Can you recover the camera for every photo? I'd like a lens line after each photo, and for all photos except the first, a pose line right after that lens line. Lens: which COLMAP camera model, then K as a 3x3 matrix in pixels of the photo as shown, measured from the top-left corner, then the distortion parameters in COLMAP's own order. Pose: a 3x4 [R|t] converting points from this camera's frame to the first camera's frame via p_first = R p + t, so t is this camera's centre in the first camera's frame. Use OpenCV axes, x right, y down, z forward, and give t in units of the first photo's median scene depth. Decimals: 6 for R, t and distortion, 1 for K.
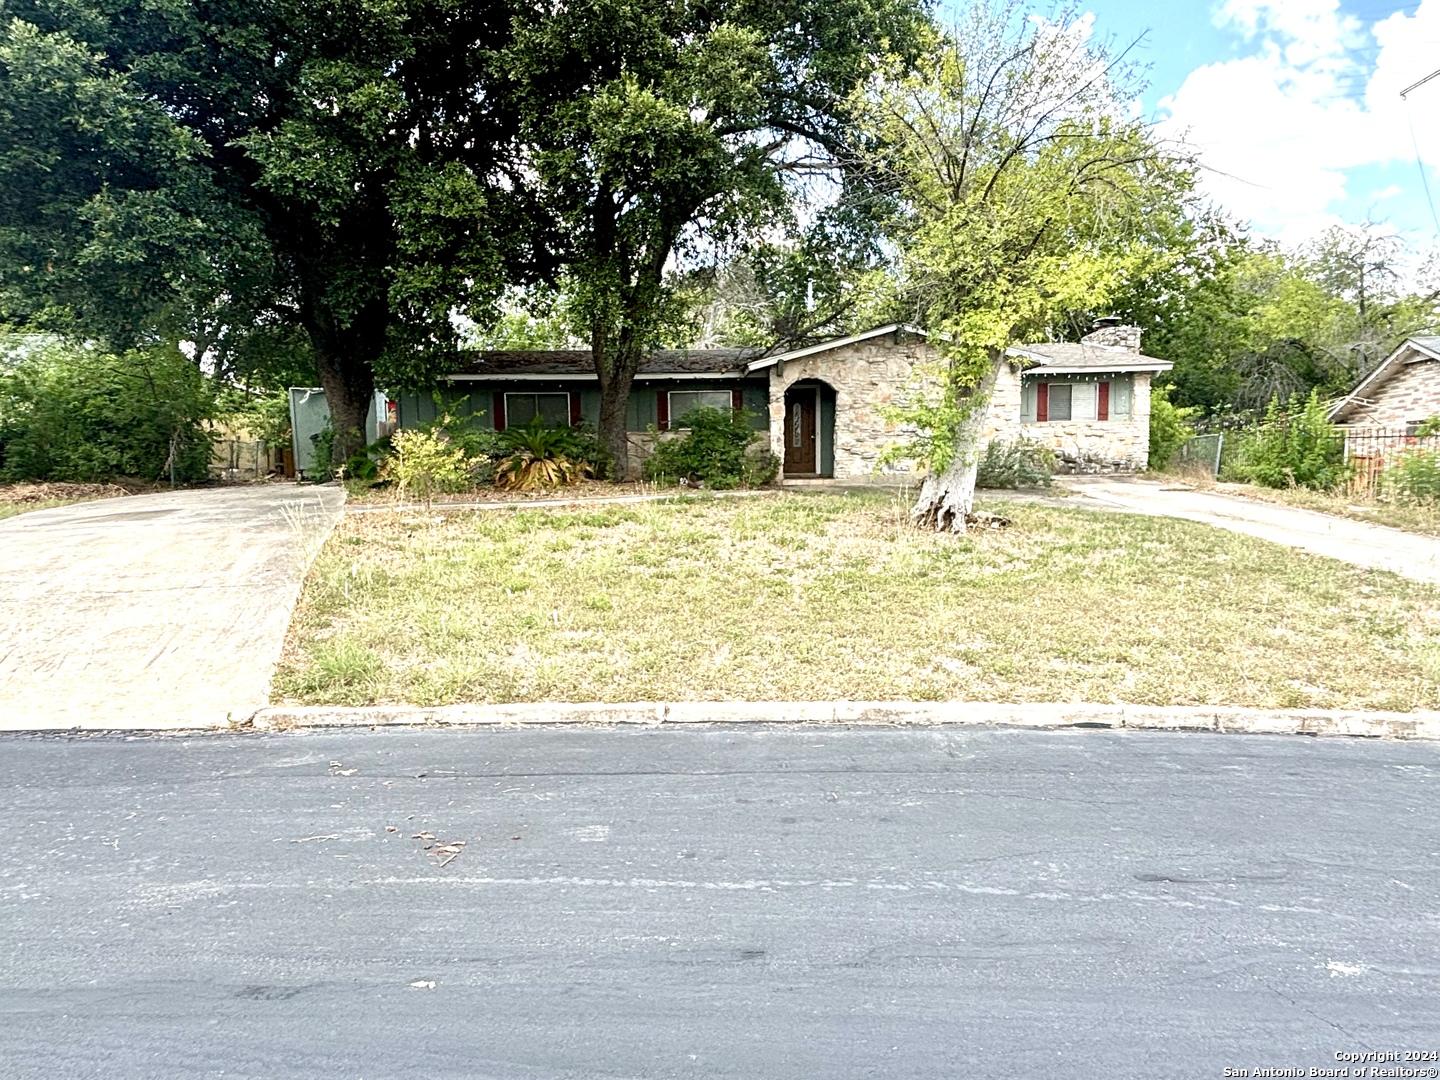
lens RADIAL K [[884.7, 0, 722.1], [0, 884.7, 540.6], [0, 0, 1]] dist [0.030164, -0.034554]
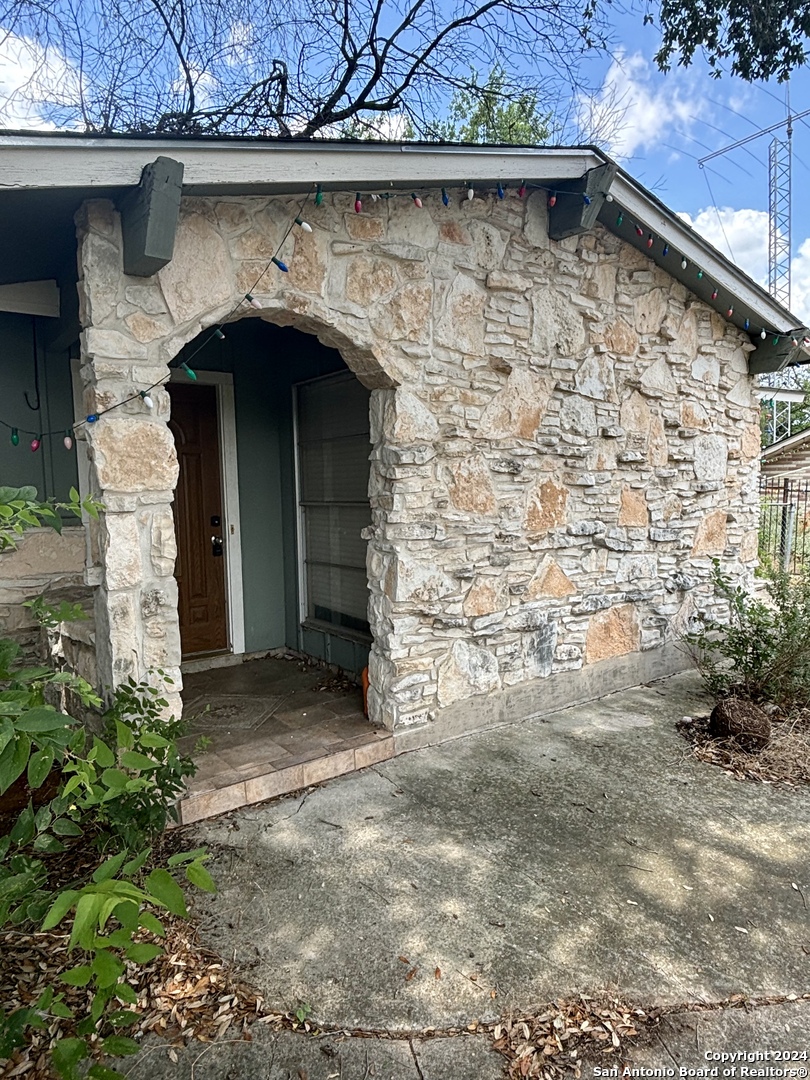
lens RADIAL K [[663.6, 0, 415.2], [0, 663.6, 545.2], [0, 0, 1]] dist [0.030164, -0.034554]
pose [[0.813562, -0.053988, 0.578966, 0.029536], [0.058498, 0.998228, 0.010882, -0.137280], [-0.578528, 0.025015, 0.815279, 0.925391]]
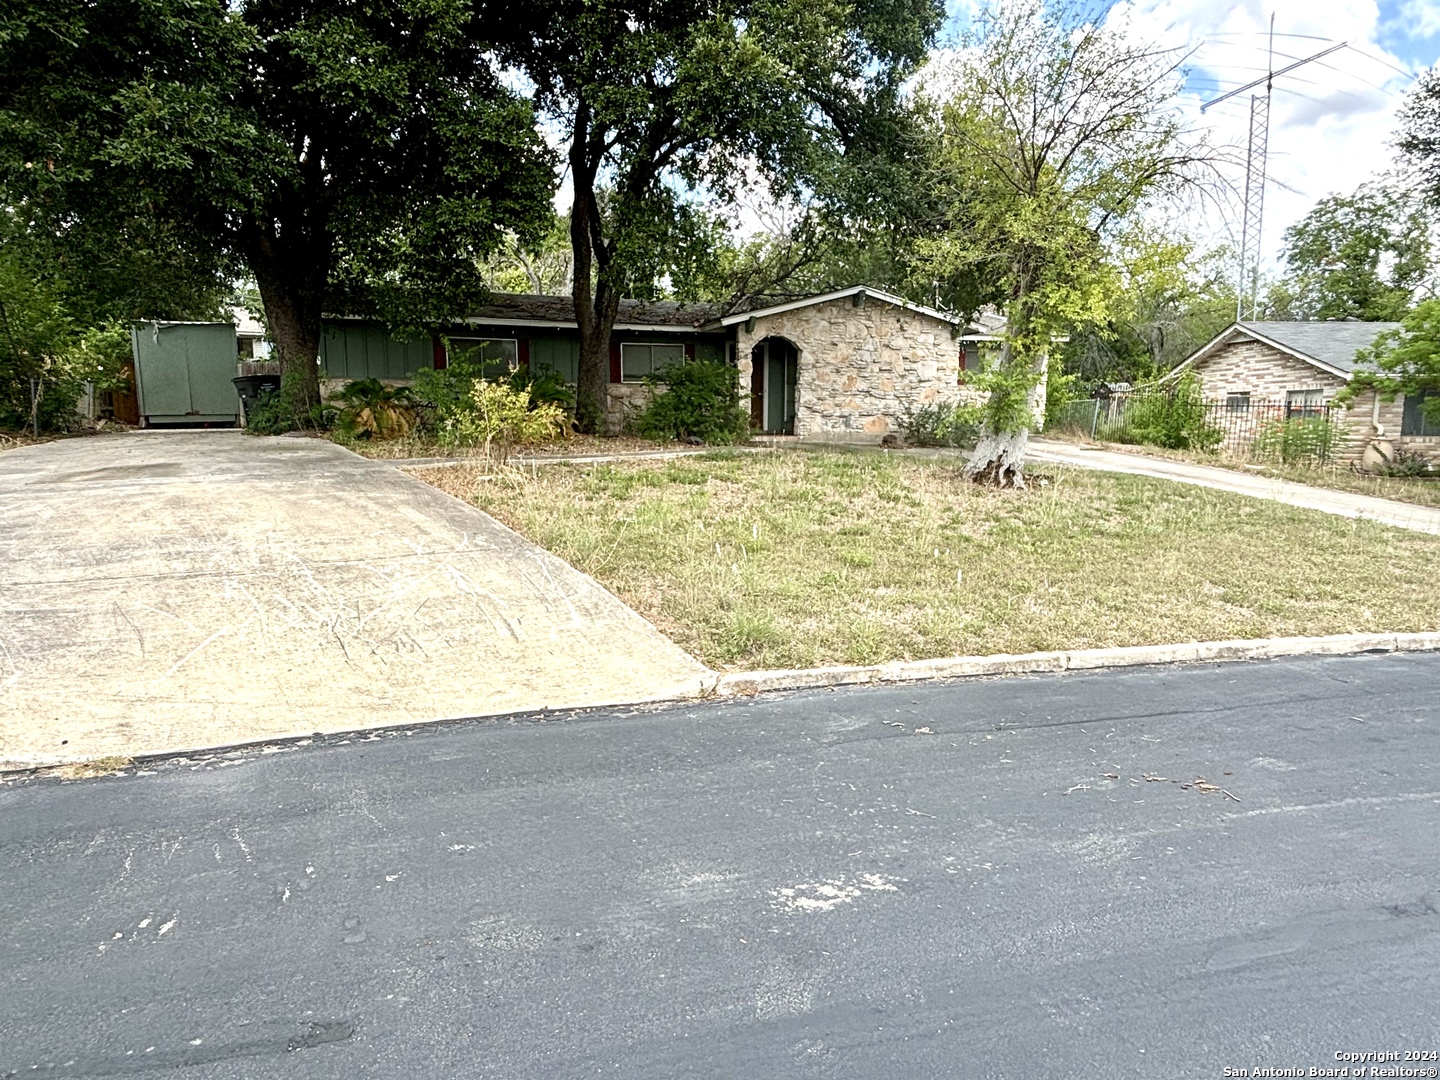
lens RADIAL K [[884.7, 0, 720.4], [0, 884.7, 539.9], [0, 0, 1]] dist [0.030164, -0.034554]
pose [[0.965641, -0.017619, 0.259281, -0.251189], [0.004182, 0.998623, 0.052284, -0.003147], [-0.259845, -0.049404, 0.964386, 0.025857]]
